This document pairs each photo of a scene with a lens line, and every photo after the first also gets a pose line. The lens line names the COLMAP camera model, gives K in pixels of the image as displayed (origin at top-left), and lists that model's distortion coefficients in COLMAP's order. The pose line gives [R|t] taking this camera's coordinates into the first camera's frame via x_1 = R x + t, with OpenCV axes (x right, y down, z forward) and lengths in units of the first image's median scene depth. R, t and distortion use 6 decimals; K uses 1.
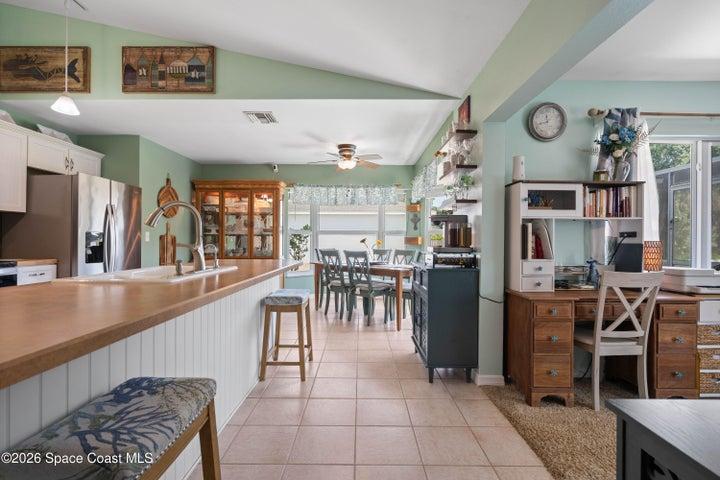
lens RADIAL K [[329.8, 0, 358.8], [0, 329.8, 242.1], [0, 0, 1]] dist [-0.003047, 0.000458]
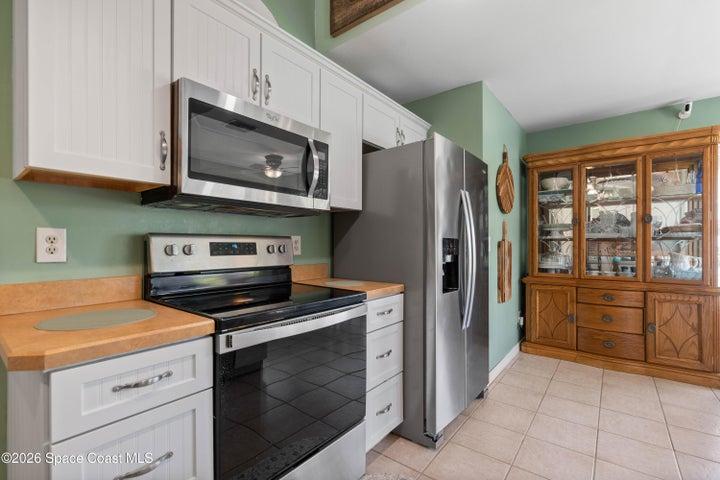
lens RADIAL K [[329.8, 0, 357.4], [0, 329.8, 242.7], [0, 0, 1]] dist [-0.003047, 0.000458]
pose [[0.783955, -0.010131, -0.620735, -0.543986], [0.004564, 0.999934, -0.010555, -0.016303], [0.620801, 0.005442, 0.783950, 0.425314]]
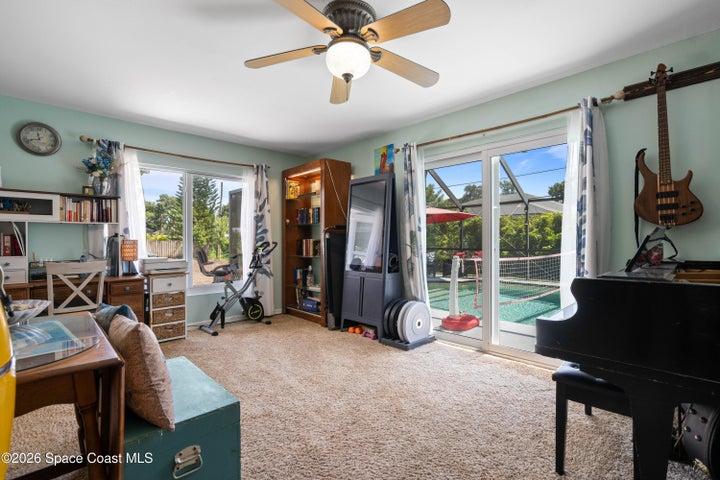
lens RADIAL K [[329.8, 0, 359.3], [0, 329.8, 239.7], [0, 0, 1]] dist [-0.003047, 0.000458]
pose [[0.693894, -0.013106, 0.719958, 0.553066], [0.013568, 0.999895, 0.005125, 0.002421], [-0.719950, 0.006212, 0.693999, -0.668898]]
